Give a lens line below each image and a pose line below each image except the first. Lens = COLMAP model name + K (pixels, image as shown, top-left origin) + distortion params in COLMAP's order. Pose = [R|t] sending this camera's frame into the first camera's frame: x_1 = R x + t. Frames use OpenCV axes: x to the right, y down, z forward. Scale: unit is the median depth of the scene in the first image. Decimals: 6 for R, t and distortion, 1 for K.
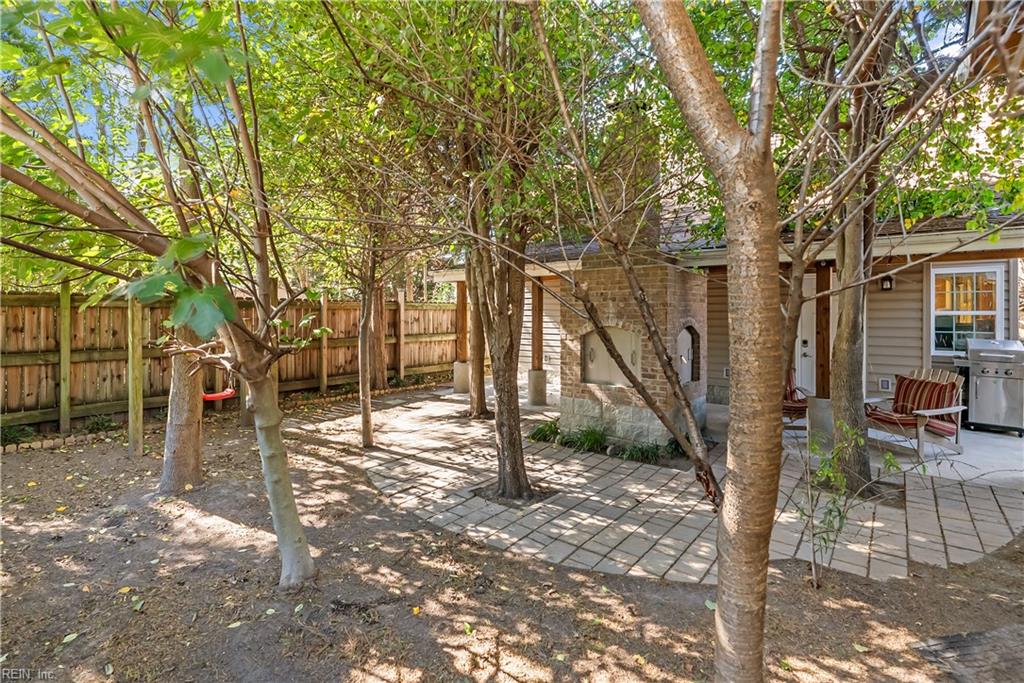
lens RADIAL K [[465.3, 0, 514.2], [0, 465.3, 313.9], [0, 0, 1]] dist [-0.008207, 0.002214]
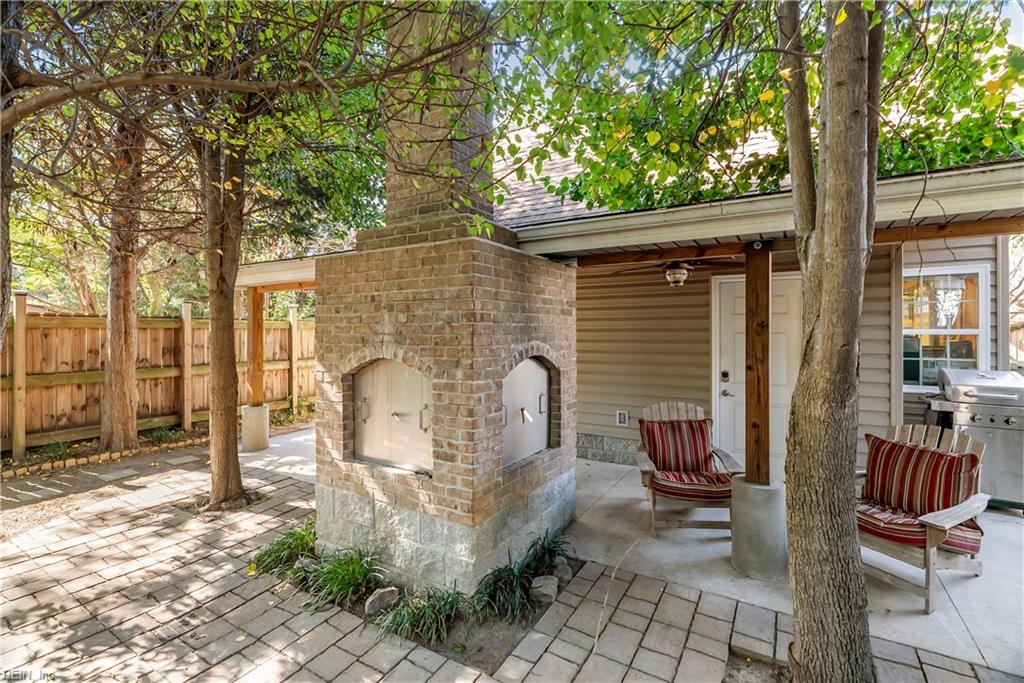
lens RADIAL K [[465.3, 0, 509.6], [0, 465.3, 333.9], [0, 0, 1]] dist [-0.008207, 0.002214]
pose [[0.991031, -0.002731, 0.133604, 0.256059], [0.002489, 0.999995, 0.001982, -0.001929], [-0.133609, -0.001631, 0.991033, 0.421958]]
